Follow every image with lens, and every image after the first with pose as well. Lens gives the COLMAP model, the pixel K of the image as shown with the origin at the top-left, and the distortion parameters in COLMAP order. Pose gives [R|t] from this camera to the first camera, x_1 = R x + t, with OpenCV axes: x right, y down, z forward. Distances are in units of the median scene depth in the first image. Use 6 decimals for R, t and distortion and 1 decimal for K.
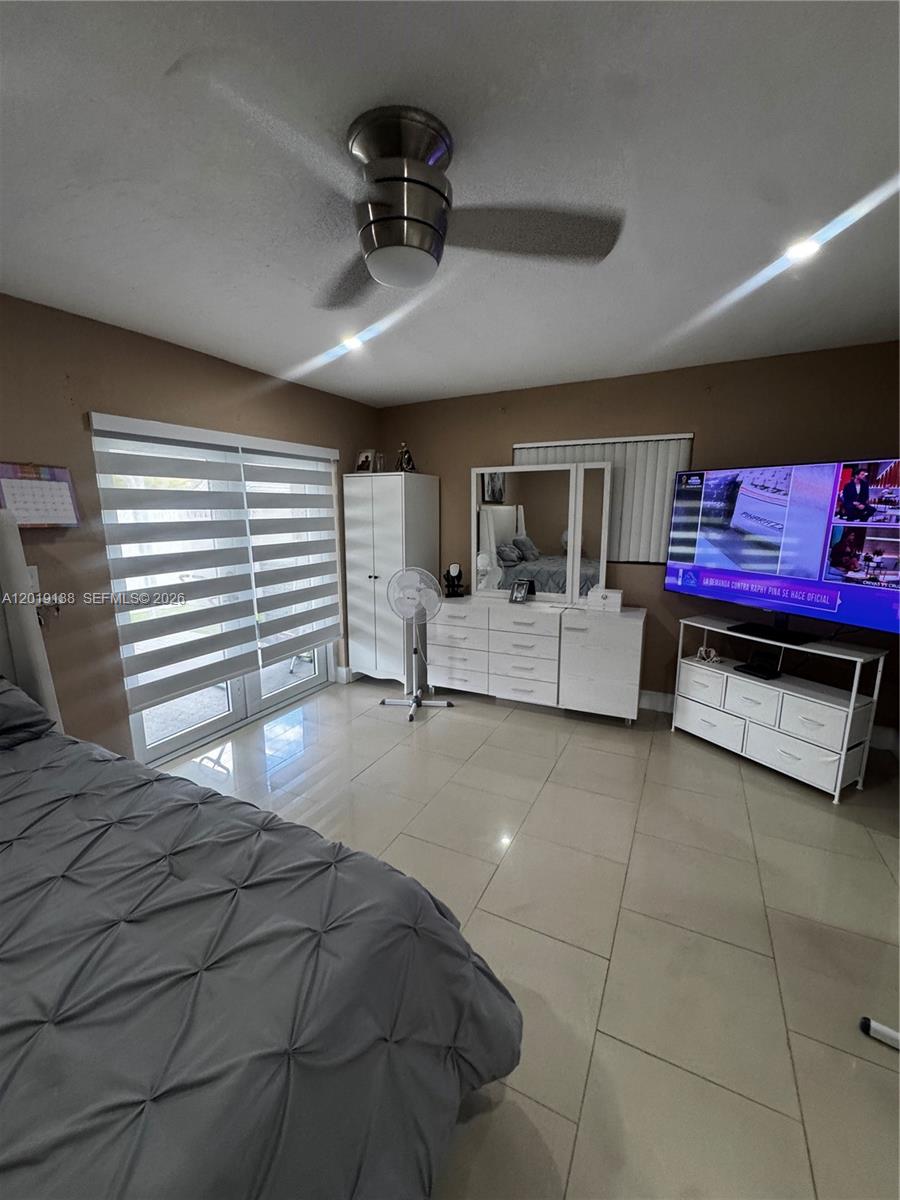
lens RADIAL K [[478.7, 0, 449.4], [0, 478.7, 598.4], [0, 0, 1]] dist [-0.004553, 0.000142]
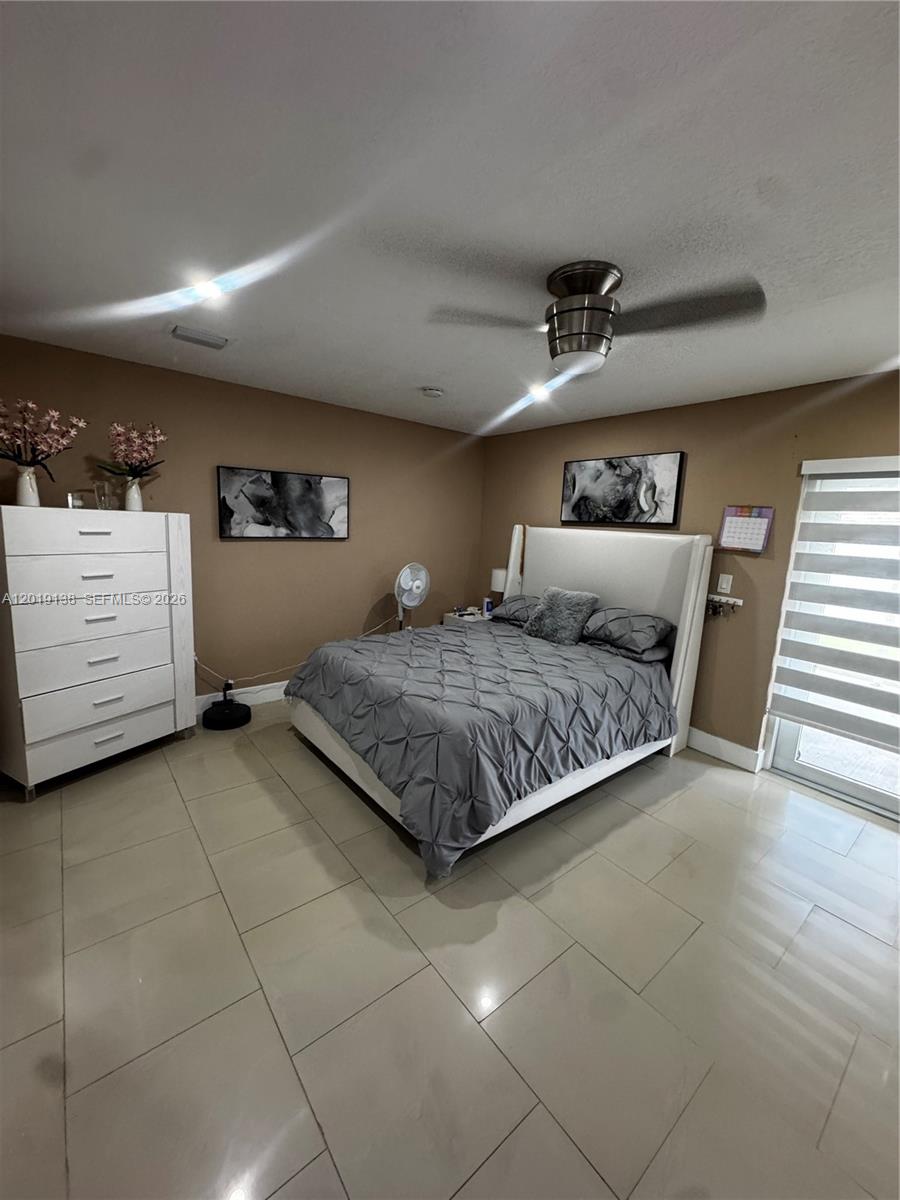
lens RADIAL K [[478.7, 0, 449.4], [0, 478.7, 598.4], [0, 0, 1]] dist [-0.004553, 0.000142]
pose [[-0.412326, 0.134705, -0.901023, 0.458444], [-0.210879, 0.948037, 0.238236, -0.094839], [0.886294, 0.288237, -0.362494, 0.445036]]
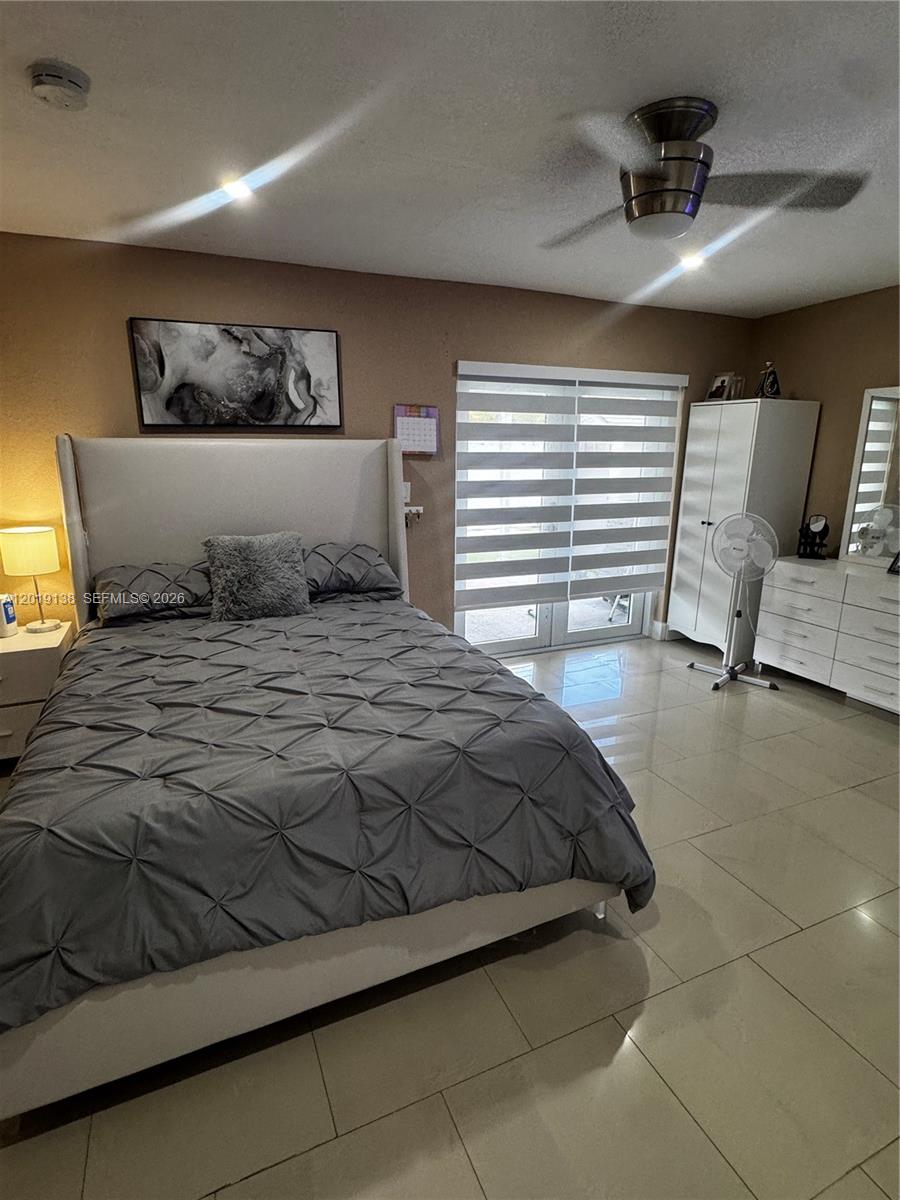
lens RADIAL K [[611.9, 0, 450.8], [0, 611.9, 595.4], [0, 0, 1]] dist [-0.002053, -0.000187]
pose [[0.775616, 0.161830, -0.610108, 0.182235], [-0.127346, 0.986819, 0.099860, 0.033496], [0.618226, 0.000242, 0.786000, -0.158079]]
